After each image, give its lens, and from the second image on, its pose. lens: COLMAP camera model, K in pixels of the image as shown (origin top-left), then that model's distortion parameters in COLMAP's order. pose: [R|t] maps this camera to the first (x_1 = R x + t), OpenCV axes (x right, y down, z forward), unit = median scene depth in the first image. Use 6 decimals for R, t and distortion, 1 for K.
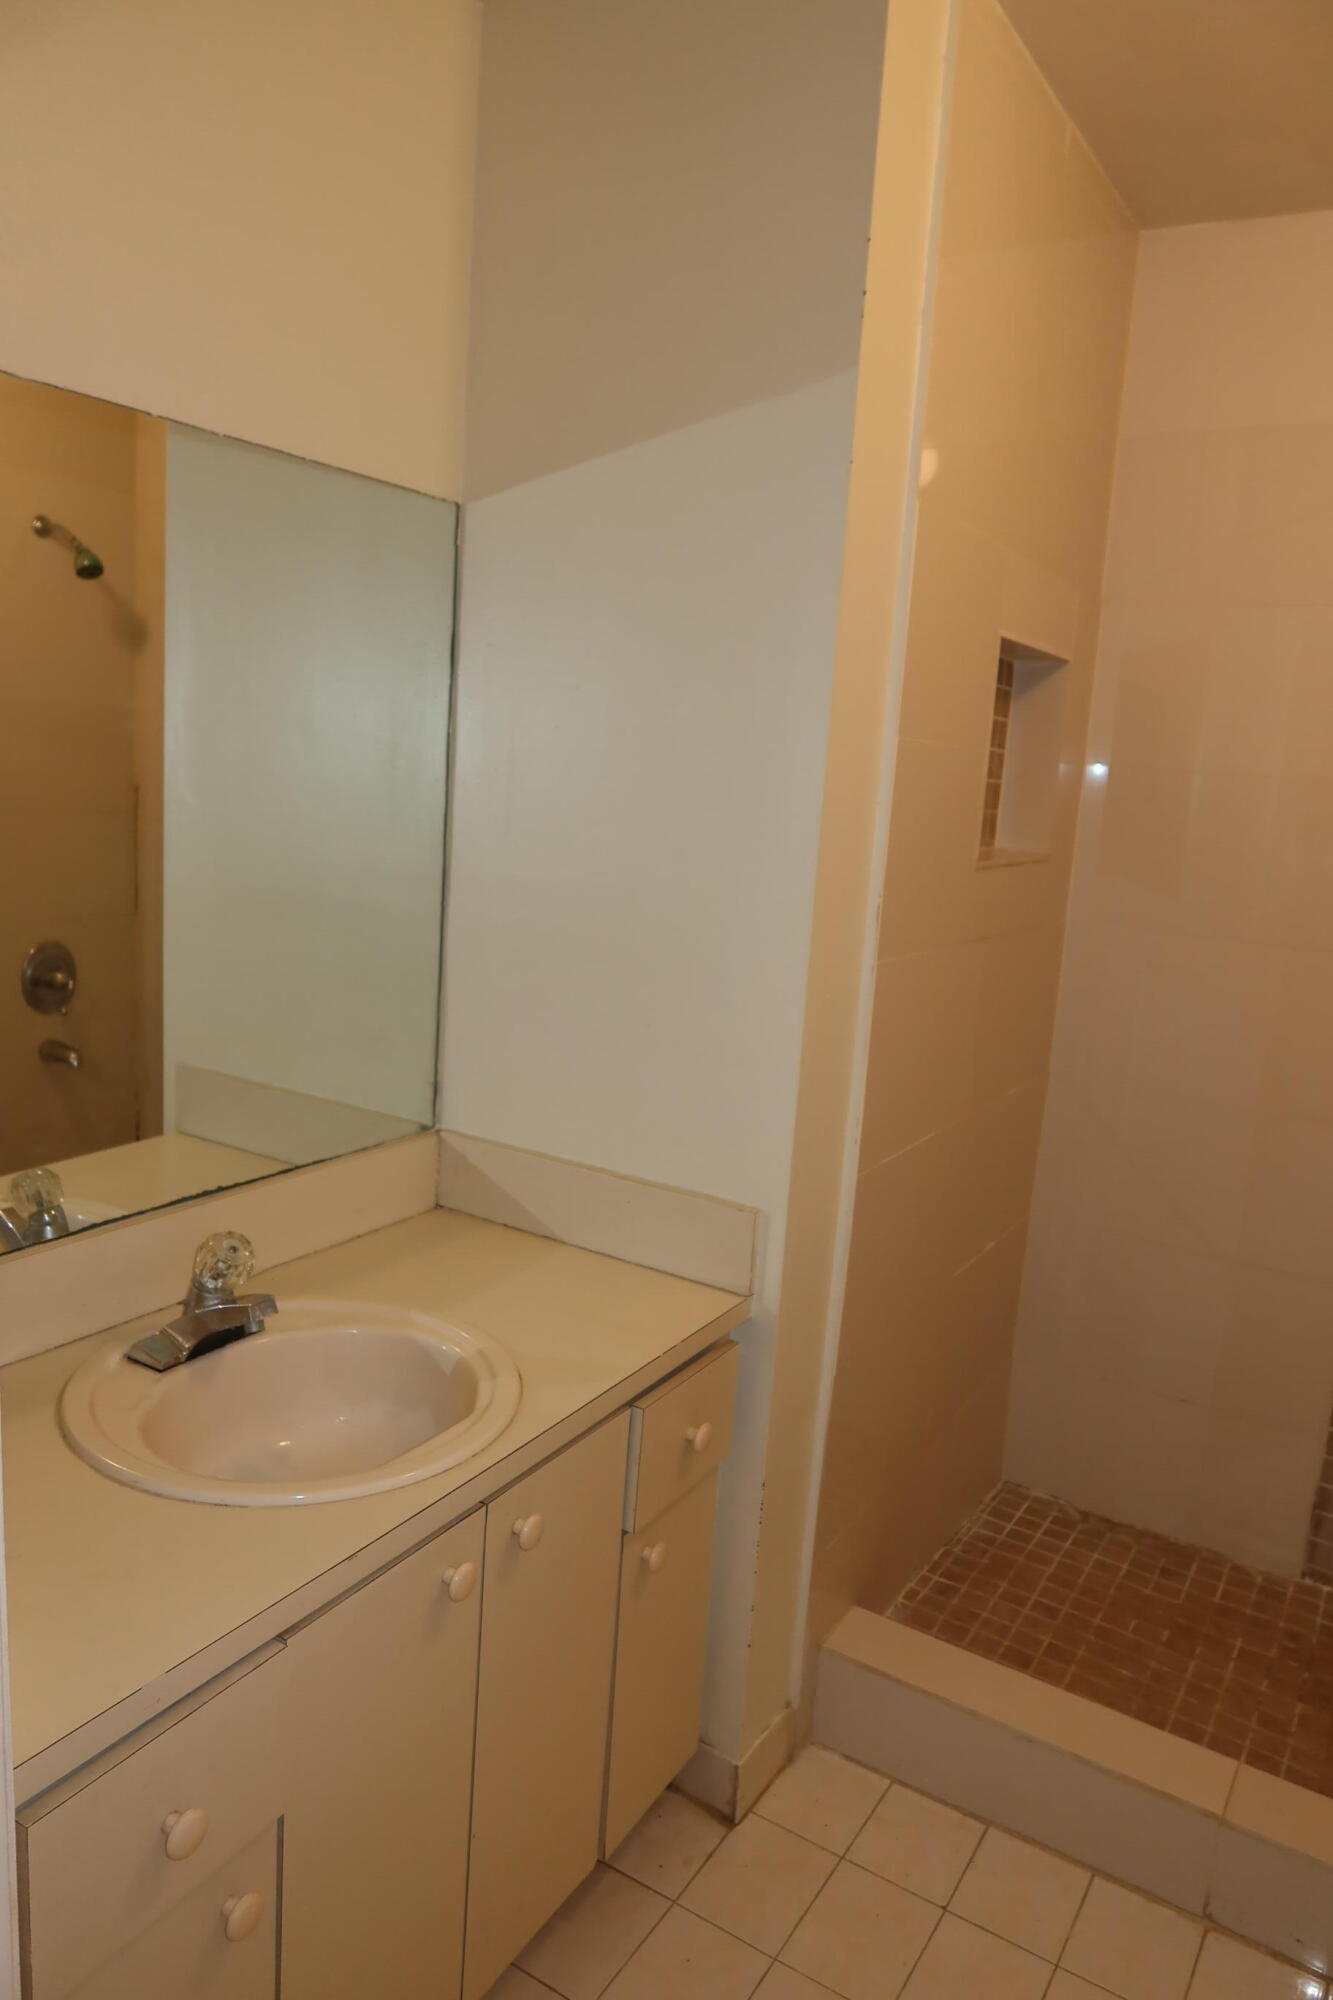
lens RADIAL K [[1373.6, 0, 662.4], [0, 1373.6, 997.6], [0, 0, 1]] dist [-0.038004, 0.009811]
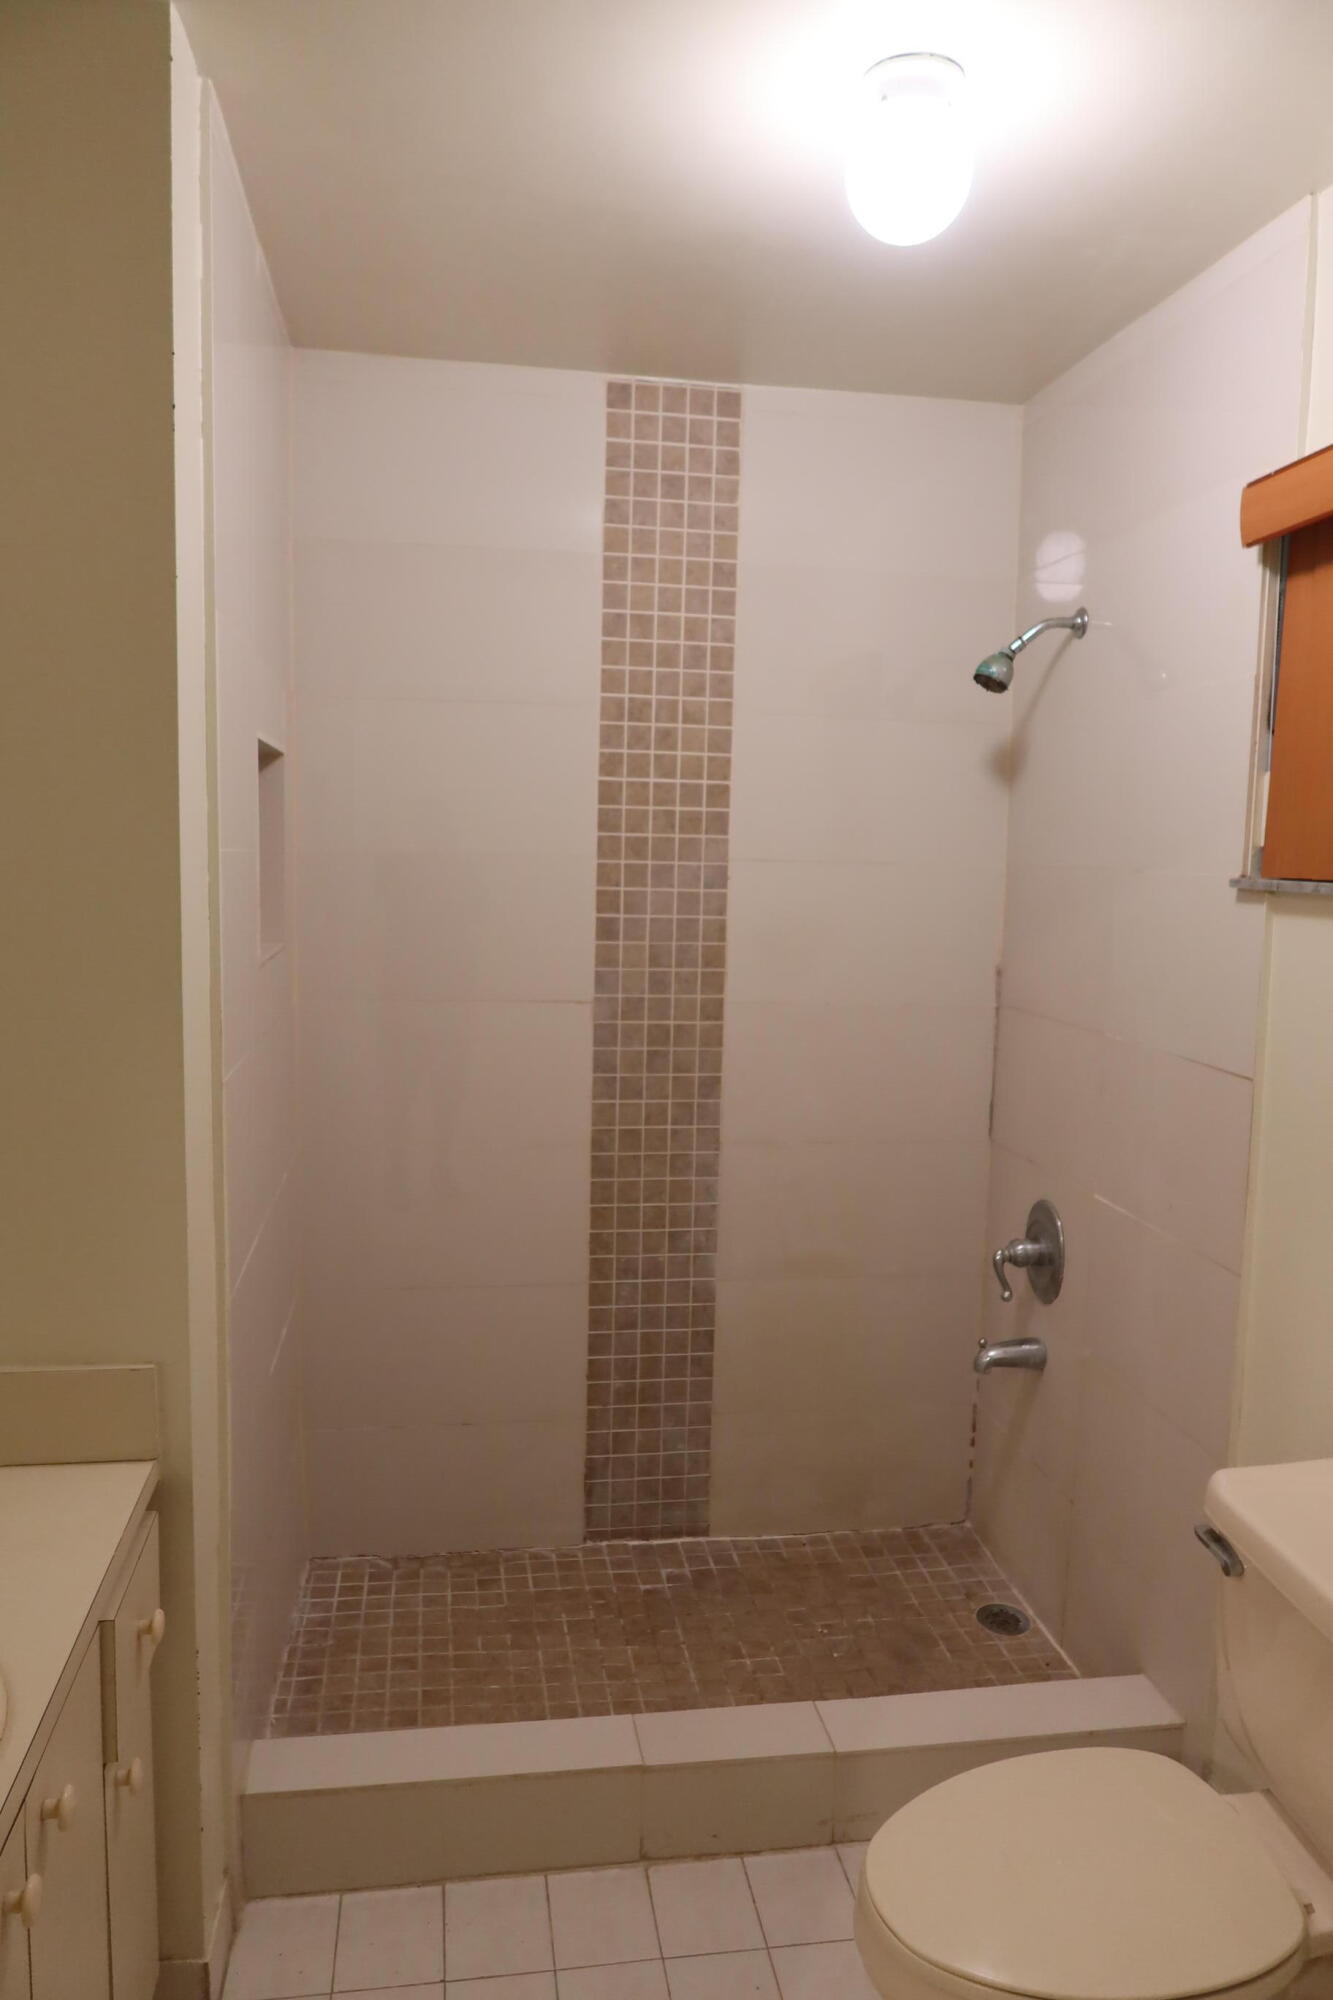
lens RADIAL K [[1373.6, 0, 666.8], [0, 1373.6, 1000.5], [0, 0, 1]] dist [-0.038004, 0.009811]
pose [[0.748786, -0.125469, 0.650828, -0.178750], [0.142115, 0.989475, 0.027249, -0.049943], [-0.647397, 0.072089, 0.758736, 0.044301]]
